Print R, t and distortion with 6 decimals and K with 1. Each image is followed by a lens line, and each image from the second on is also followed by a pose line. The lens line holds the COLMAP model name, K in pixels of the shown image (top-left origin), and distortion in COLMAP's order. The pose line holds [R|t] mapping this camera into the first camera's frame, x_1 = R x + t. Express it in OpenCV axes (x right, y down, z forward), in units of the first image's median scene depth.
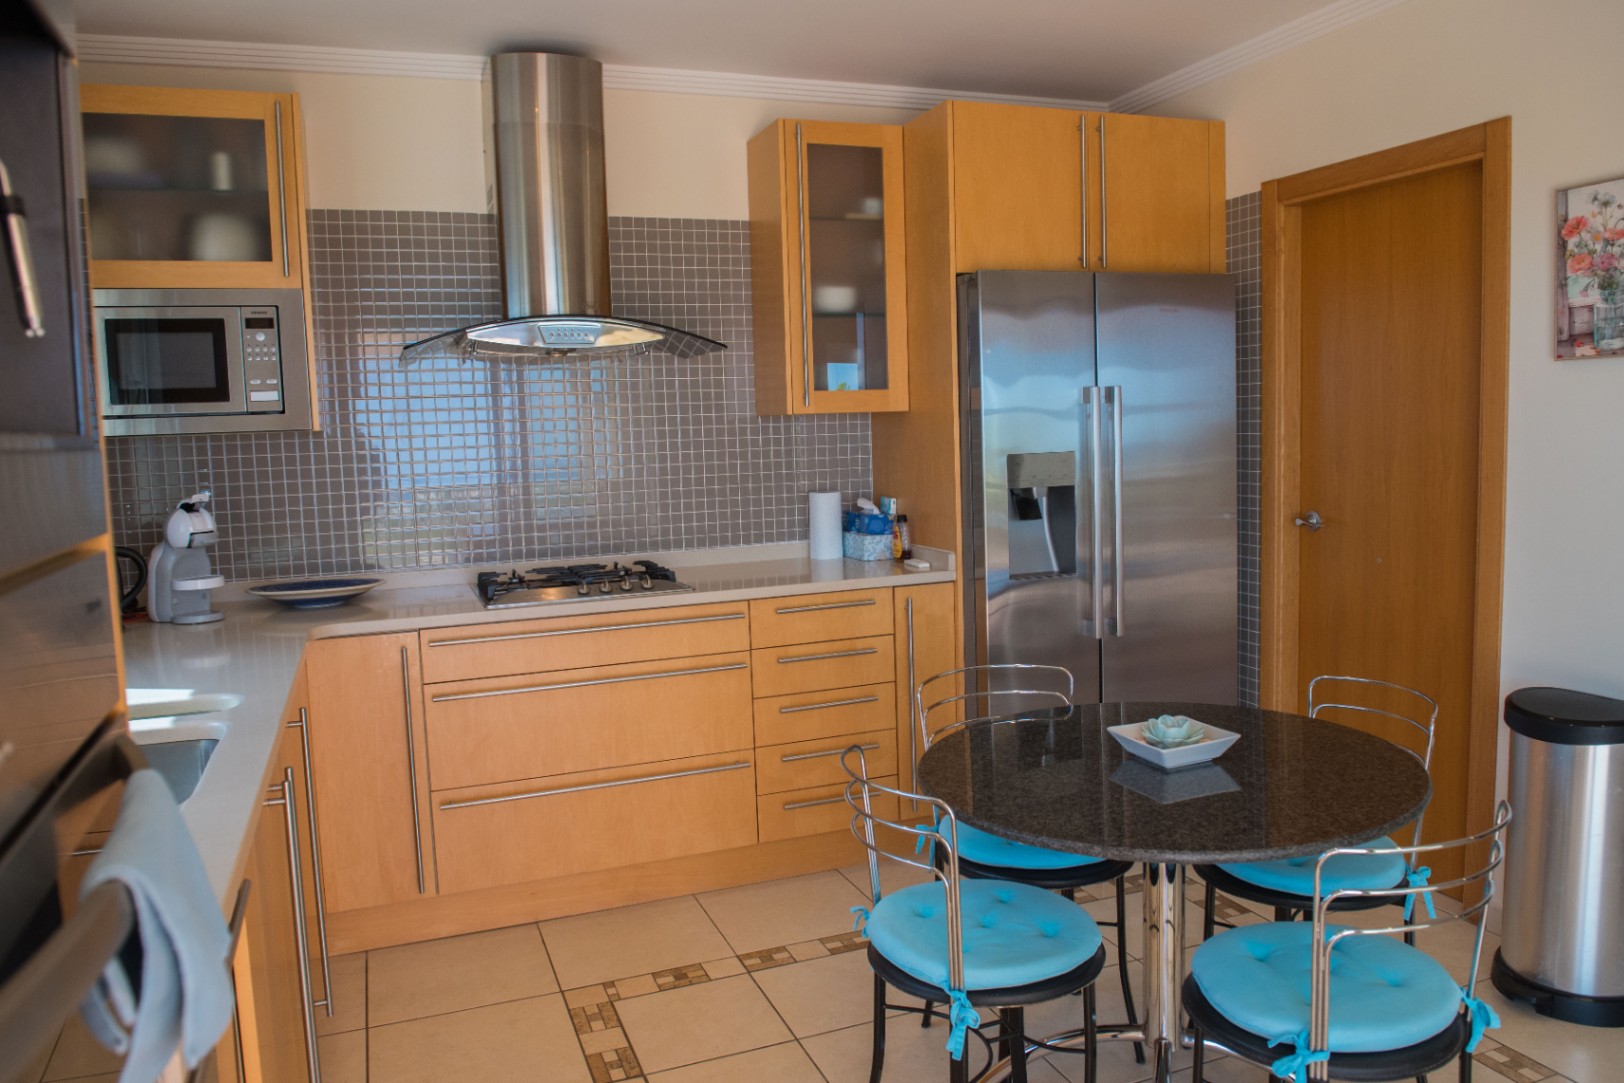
lens RADIAL K [[1223.6, 0, 812.0], [0, 1223.6, 541.5], [0, 0, 1]] dist [0.008374, -0.000018]
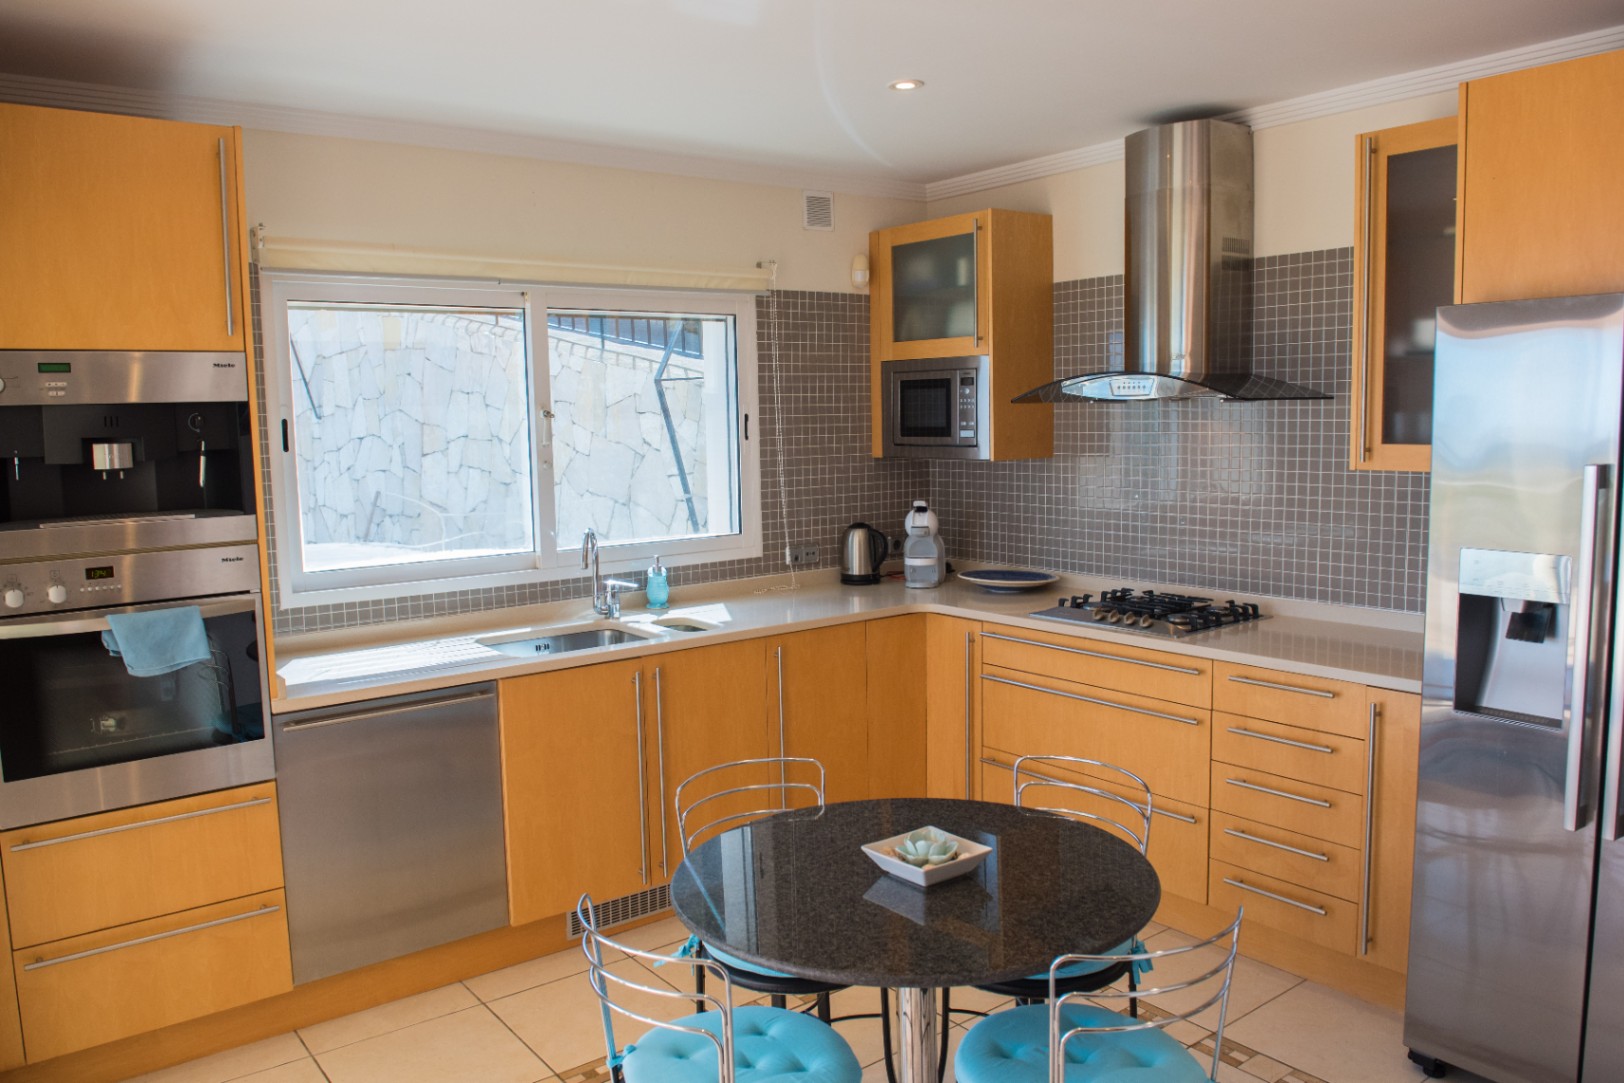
lens RADIAL K [[1178.9, 0, 812.0], [0, 1178.9, 541.5], [0, 0, 1]] dist [-0.044056, -0.007946]
pose [[0.300921, 0.129710, -0.944787, 0.723381], [-0.079279, 0.990680, 0.110760, -0.123492], [0.950348, 0.041572, 0.308400, 0.404810]]
